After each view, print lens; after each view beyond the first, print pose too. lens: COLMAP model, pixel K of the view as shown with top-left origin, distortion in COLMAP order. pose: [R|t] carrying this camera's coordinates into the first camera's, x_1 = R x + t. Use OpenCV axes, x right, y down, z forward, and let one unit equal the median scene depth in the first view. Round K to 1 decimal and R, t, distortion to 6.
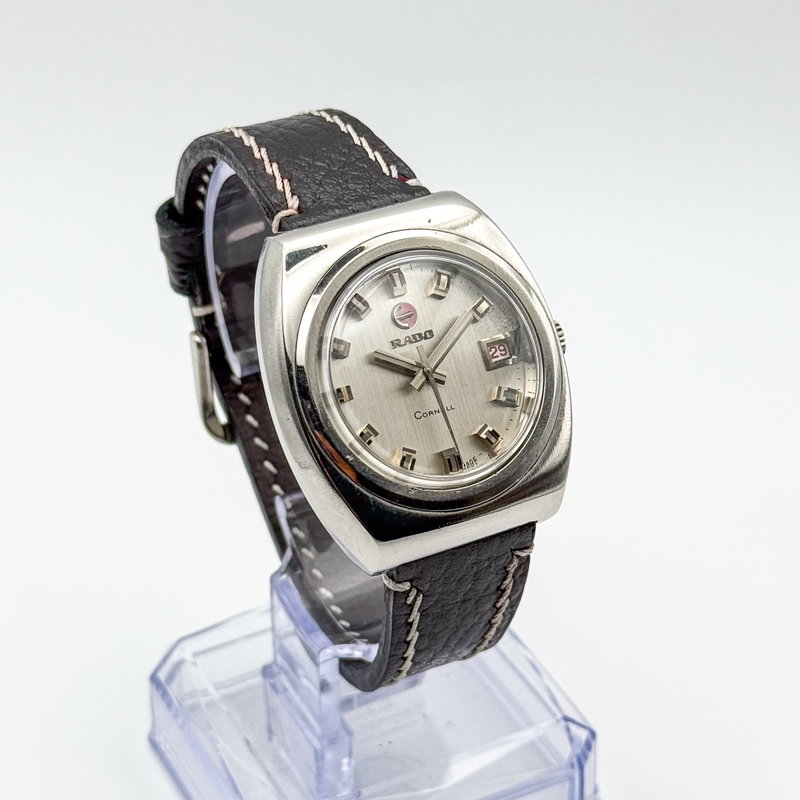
lens RADIAL K [[2469.3, 0, 400.0], [0, 2469.3, 400.0], [0, 0, 1]] dist [0.038231, 0.066865]
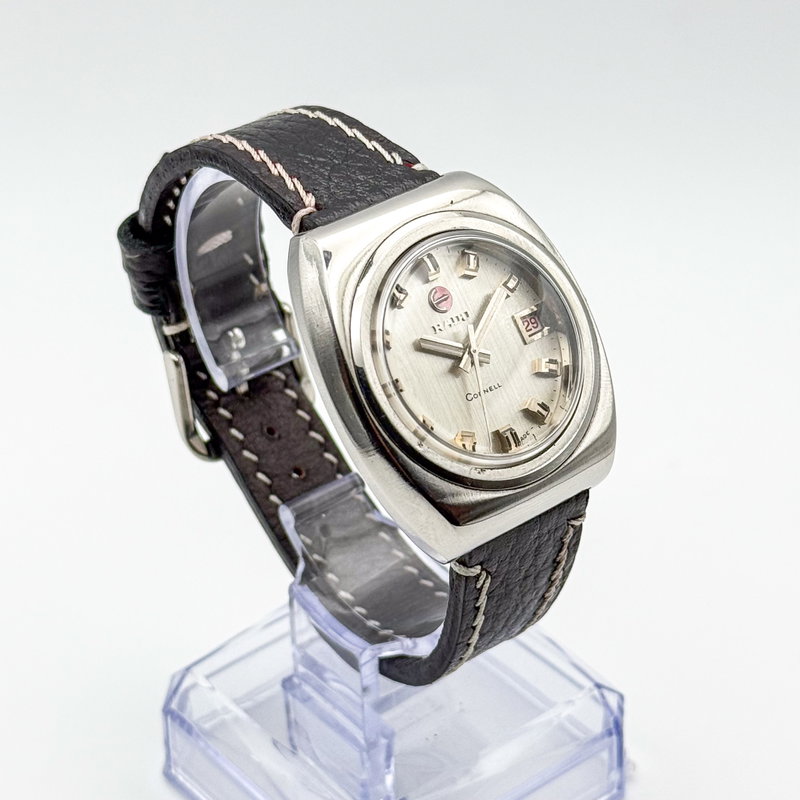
lens RADIAL K [[2469.3, 0, 400.0], [0, 2469.3, 400.0], [0, 0, 1]] dist [0.038231, 0.066865]
pose [[0.976416, -0.128505, 0.173491, -0.184957], [0.130073, 0.991502, 0.002350, 0.001293], [-0.172319, 0.020272, 0.984833, 0.025916]]
